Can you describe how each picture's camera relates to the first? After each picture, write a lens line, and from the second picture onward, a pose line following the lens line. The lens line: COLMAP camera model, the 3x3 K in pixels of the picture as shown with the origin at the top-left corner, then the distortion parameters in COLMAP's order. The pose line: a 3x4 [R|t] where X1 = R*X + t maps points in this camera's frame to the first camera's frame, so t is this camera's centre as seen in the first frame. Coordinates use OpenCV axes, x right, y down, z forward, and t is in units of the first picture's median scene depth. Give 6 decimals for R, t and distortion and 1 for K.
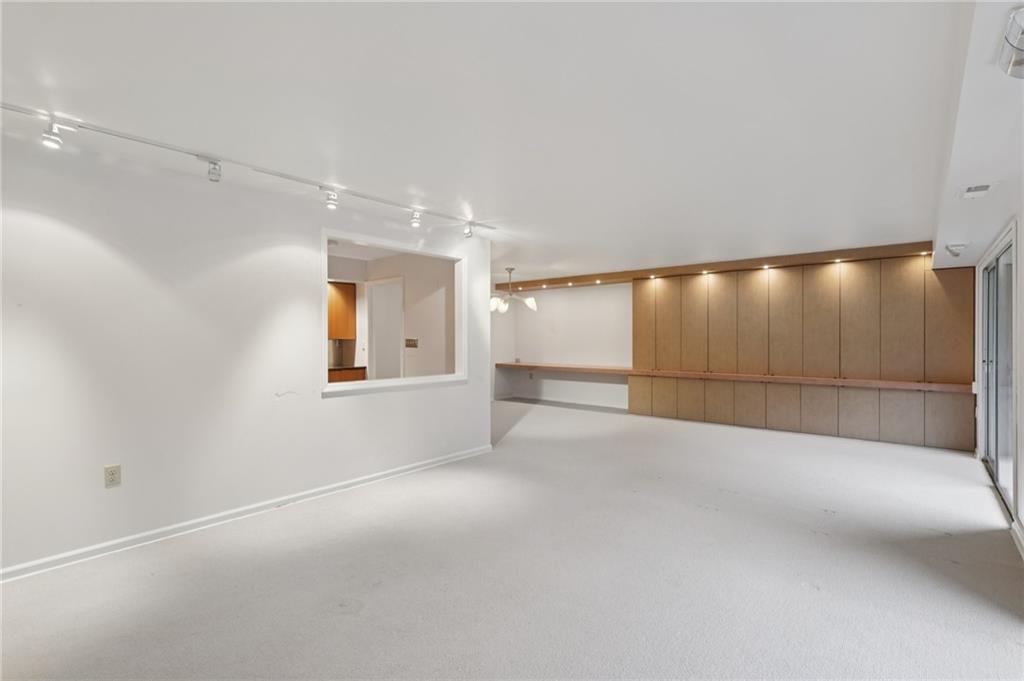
lens RADIAL K [[484.0, 0, 505.7], [0, 484.0, 337.9], [0, 0, 1]] dist [0.005137, 0.000341]
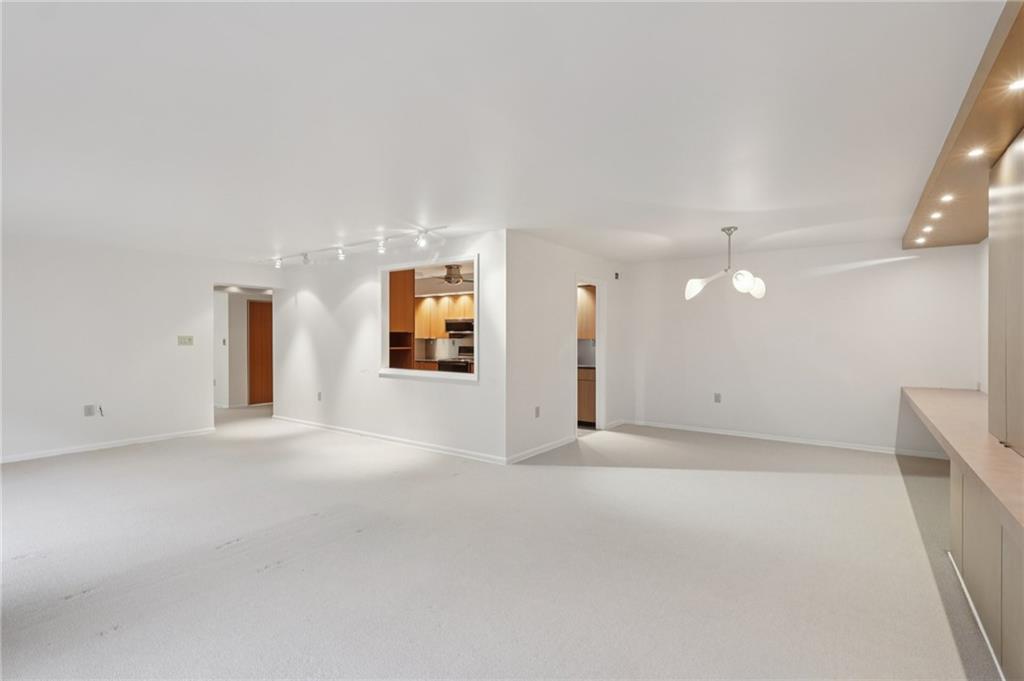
lens RADIAL K [[484.0, 0, 505.9], [0, 484.0, 339.6], [0, 0, 1]] dist [0.005137, 0.000341]
pose [[0.067485, 0.008723, -0.997682, 1.145984], [-0.004203, 0.999955, 0.008459, -0.008975], [0.997711, 0.003622, 0.067519, 1.254320]]
